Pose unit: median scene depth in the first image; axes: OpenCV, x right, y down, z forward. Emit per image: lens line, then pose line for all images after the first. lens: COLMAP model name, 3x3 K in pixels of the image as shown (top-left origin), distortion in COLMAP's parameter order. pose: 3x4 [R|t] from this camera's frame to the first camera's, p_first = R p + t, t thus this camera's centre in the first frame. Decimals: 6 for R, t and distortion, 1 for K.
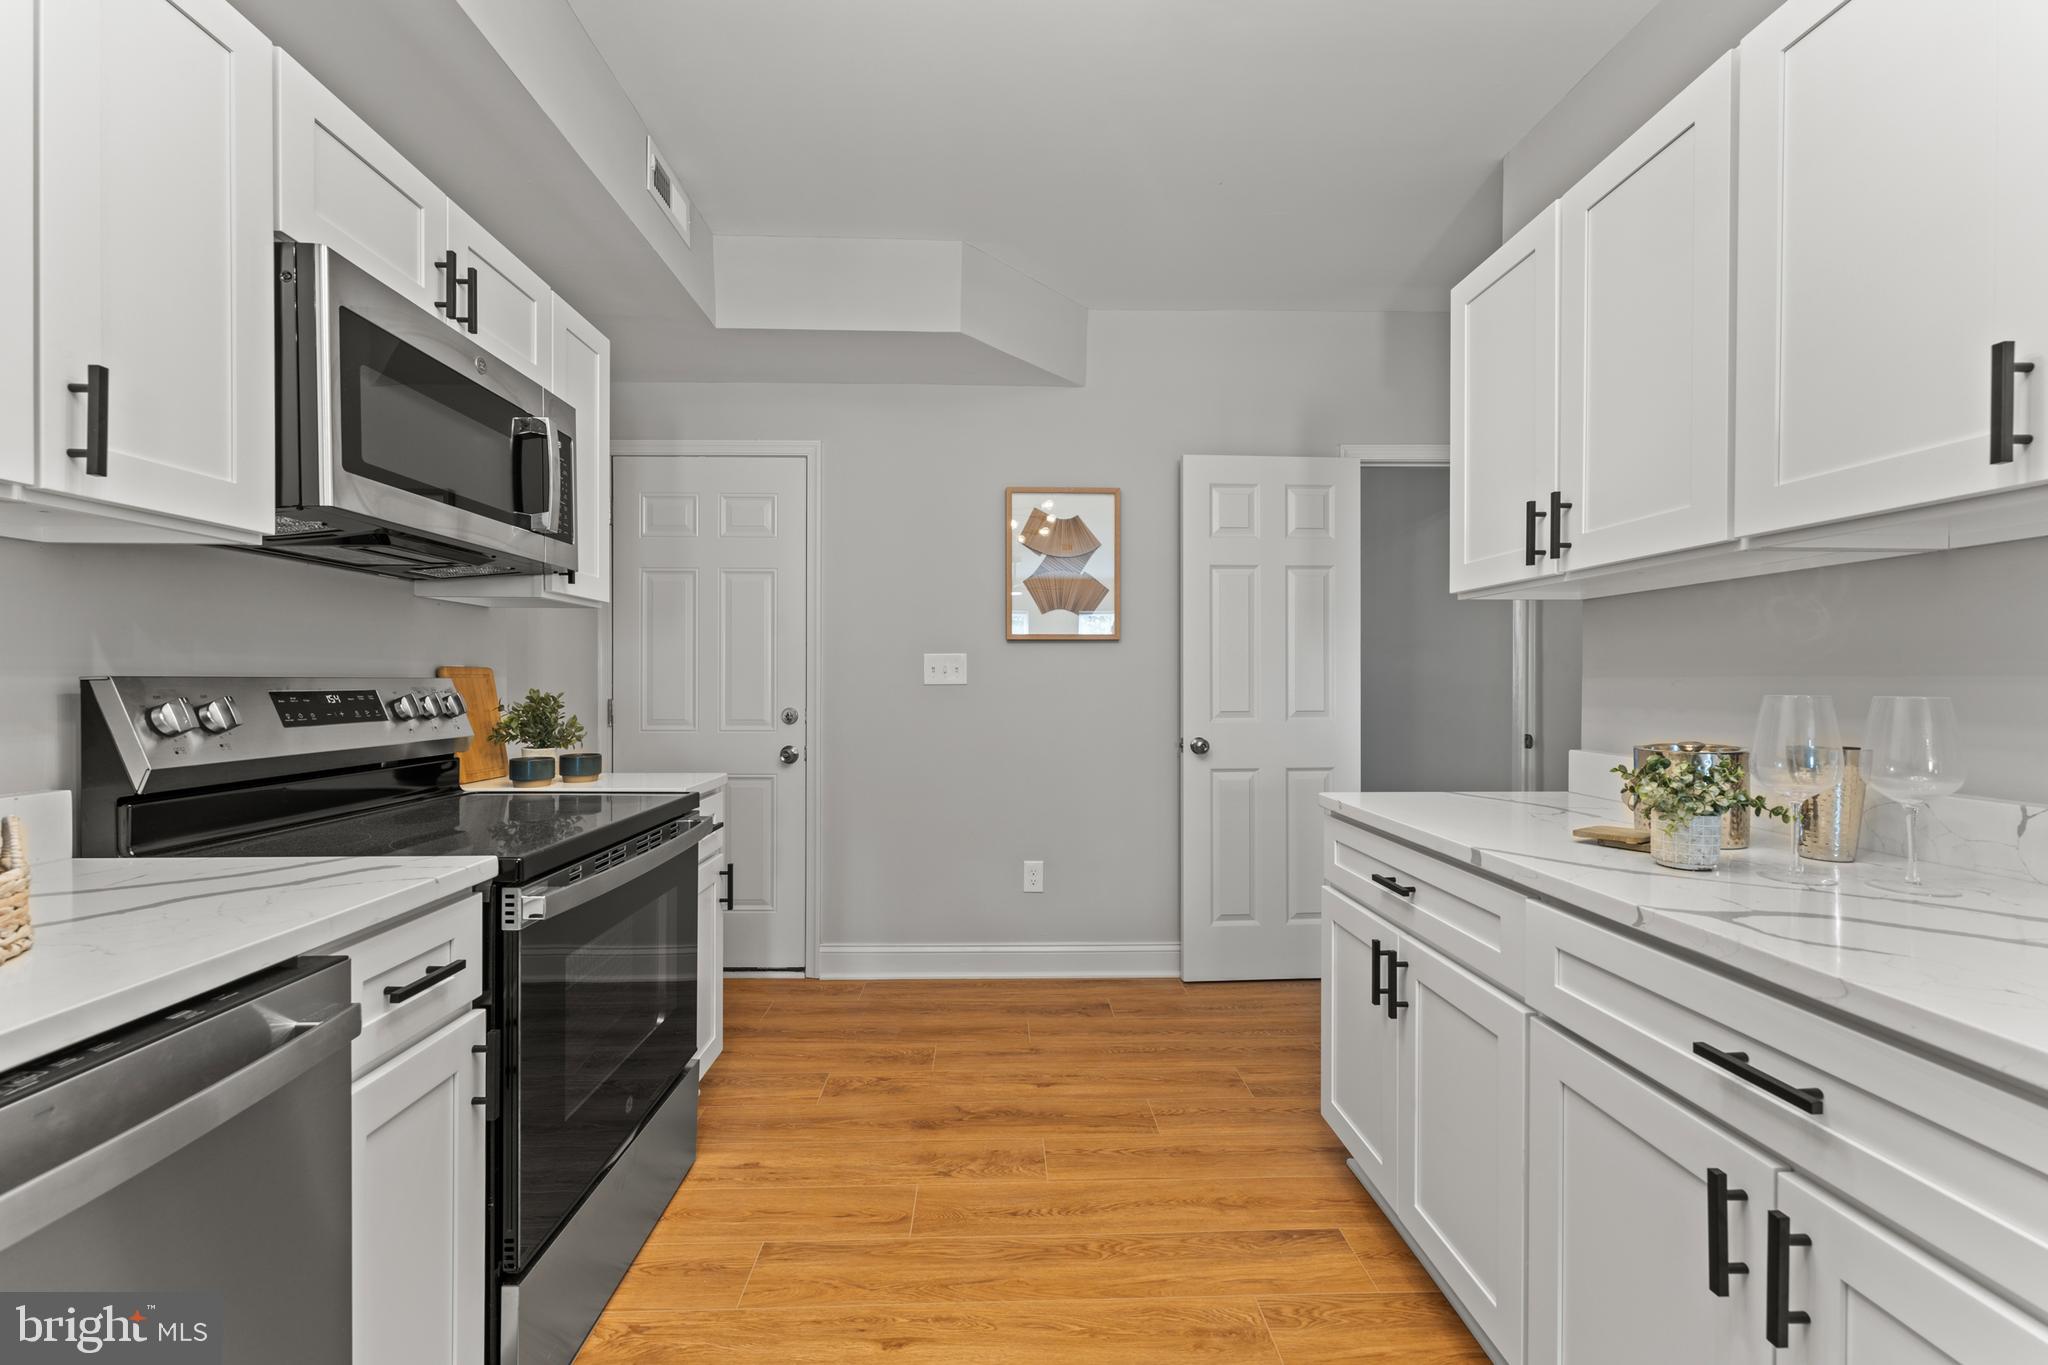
lens RADIAL K [[815.8, 0, 1030.0], [0, 815.8, 683.8], [0, 0, 1]] dist [0.001195, 0.000849]
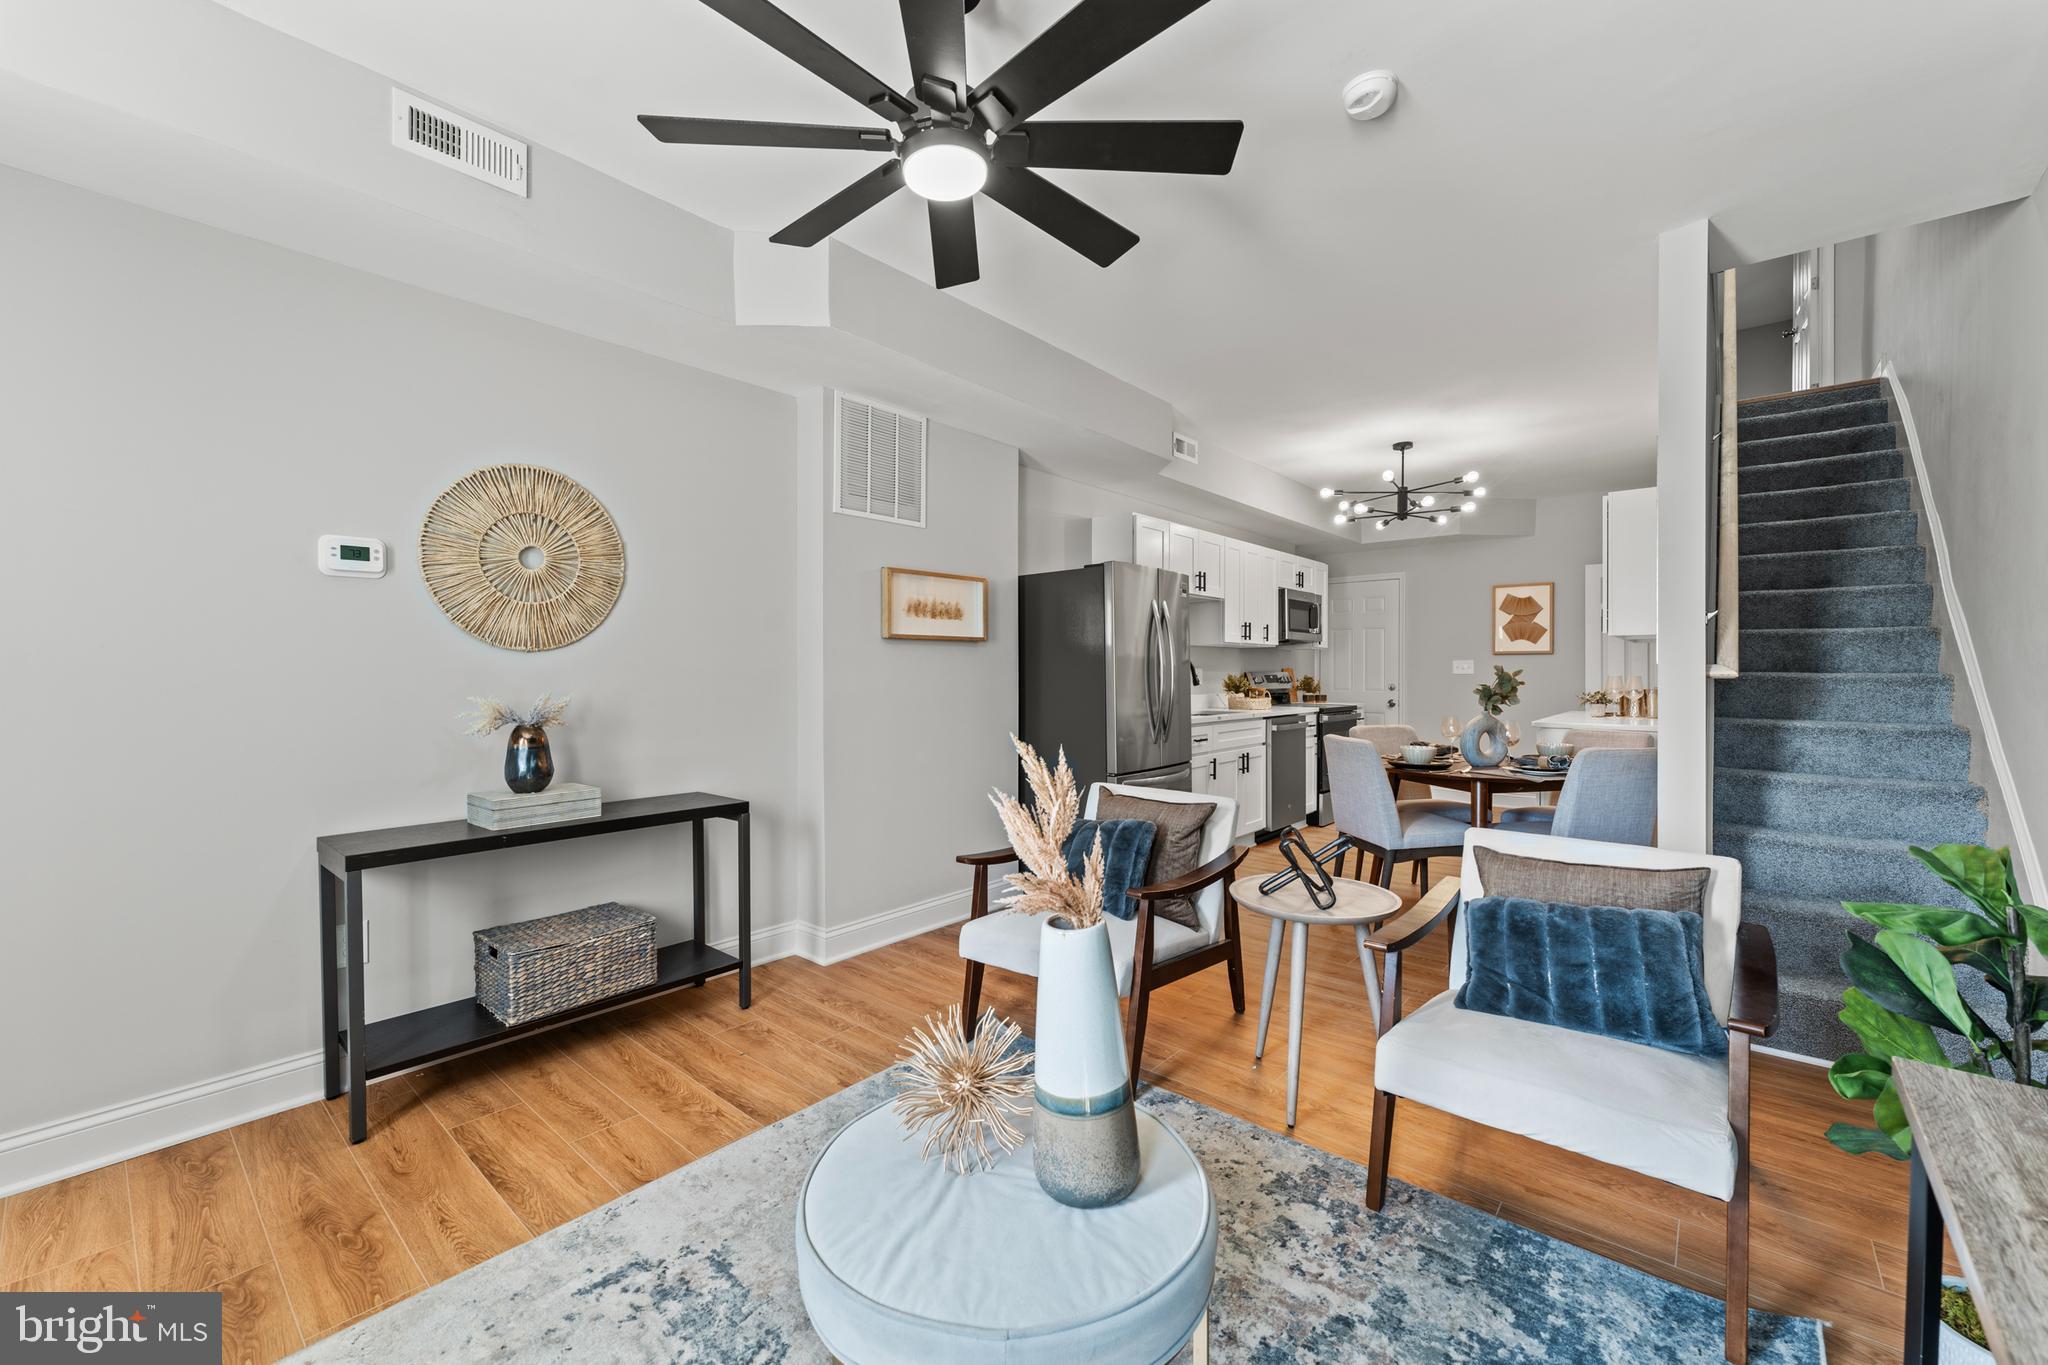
lens RADIAL K [[815.8, 0, 1019.8], [0, 815.8, 678.1], [0, 0, 1]] dist [0.001195, 0.000849]
pose [[0.727562, 0.001653, -0.686039, 0.863966], [-0.000495, 0.999998, 0.001885, 0.013065], [0.686041, -0.001032, 0.727562, -2.329321]]
